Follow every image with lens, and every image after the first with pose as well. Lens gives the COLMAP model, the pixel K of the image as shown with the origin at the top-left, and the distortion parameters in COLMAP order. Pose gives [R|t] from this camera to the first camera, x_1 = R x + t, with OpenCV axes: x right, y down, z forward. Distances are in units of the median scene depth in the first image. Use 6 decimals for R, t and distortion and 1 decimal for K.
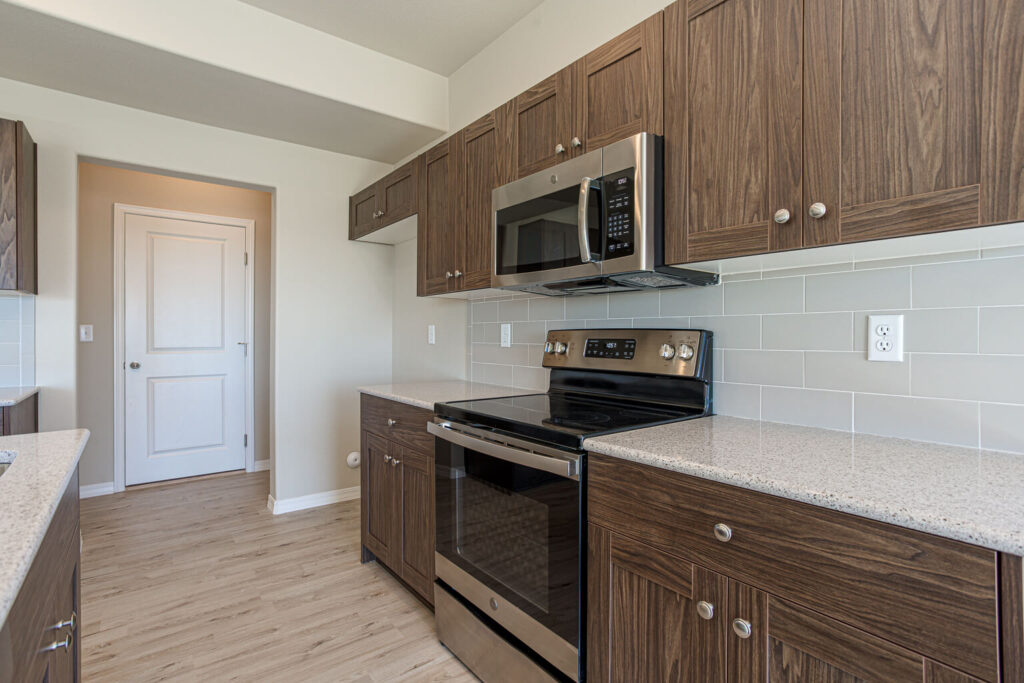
lens RADIAL K [[500.8, 0, 515.6], [0, 500.8, 338.9], [0, 0, 1]] dist [-0.068276, 0.037979]
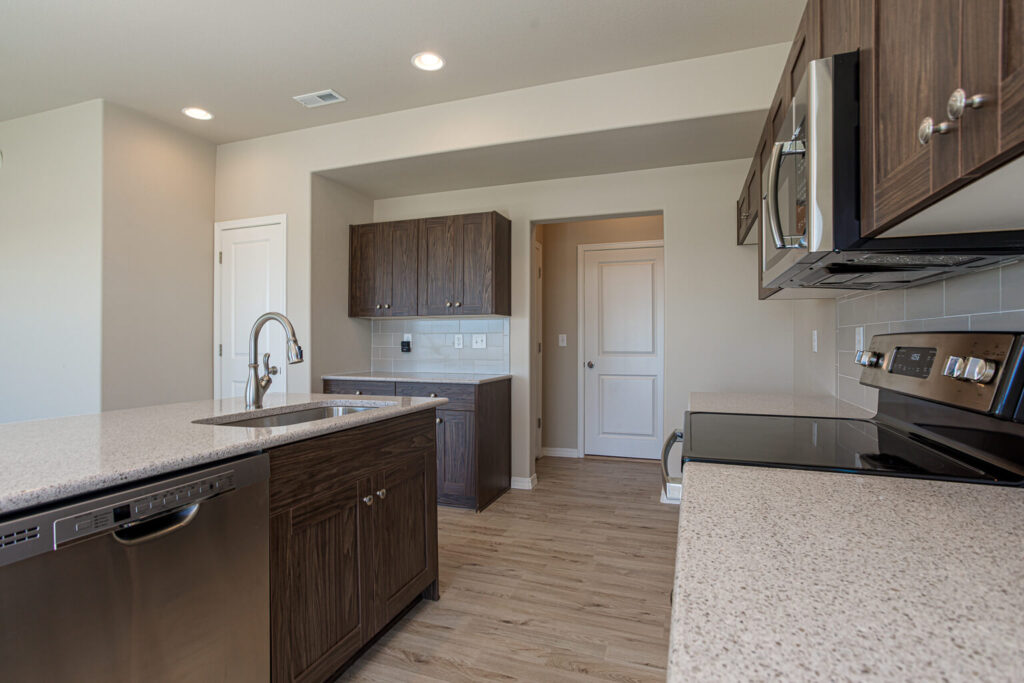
lens RADIAL K [[500.8, 0, 515.6], [0, 500.8, 338.9], [0, 0, 1]] dist [-0.068276, 0.037979]
pose [[0.527141, -0.004604, -0.849765, 0.505403], [-0.006909, 0.999929, -0.009704, -0.001405], [0.849750, 0.010986, 0.527072, 0.208902]]
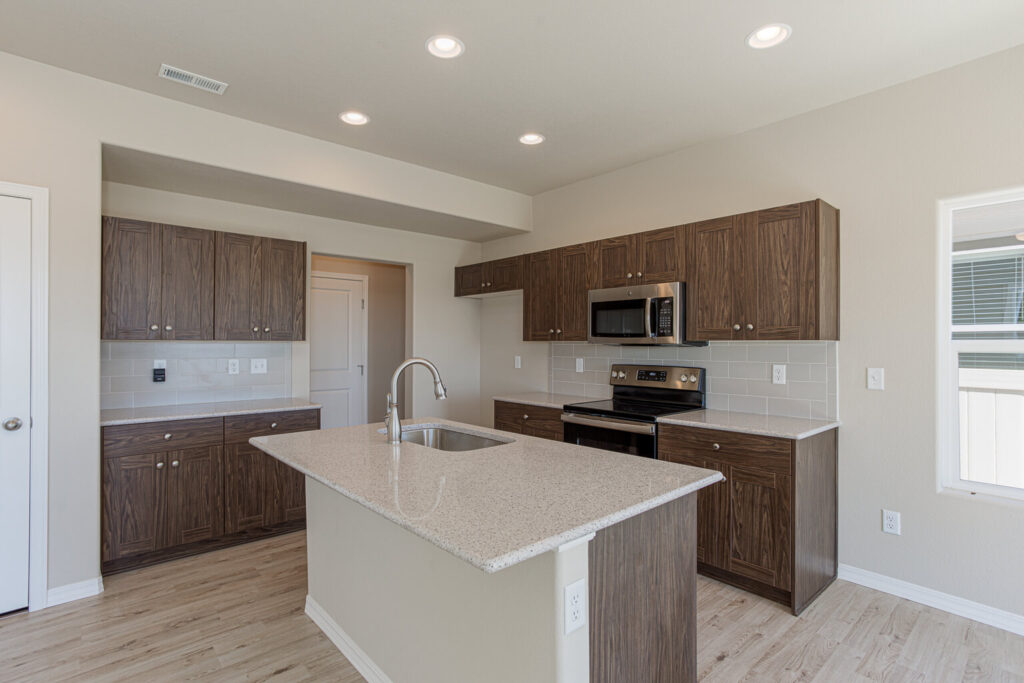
lens RADIAL K [[500.8, 0, 515.6], [0, 500.8, 338.9], [0, 0, 1]] dist [-0.068276, 0.037979]
pose [[0.998341, 0.002375, 0.057537, -0.444704], [-0.001223, 0.999798, -0.020049, -0.083031], [-0.057573, 0.019946, 0.998142, -0.886845]]
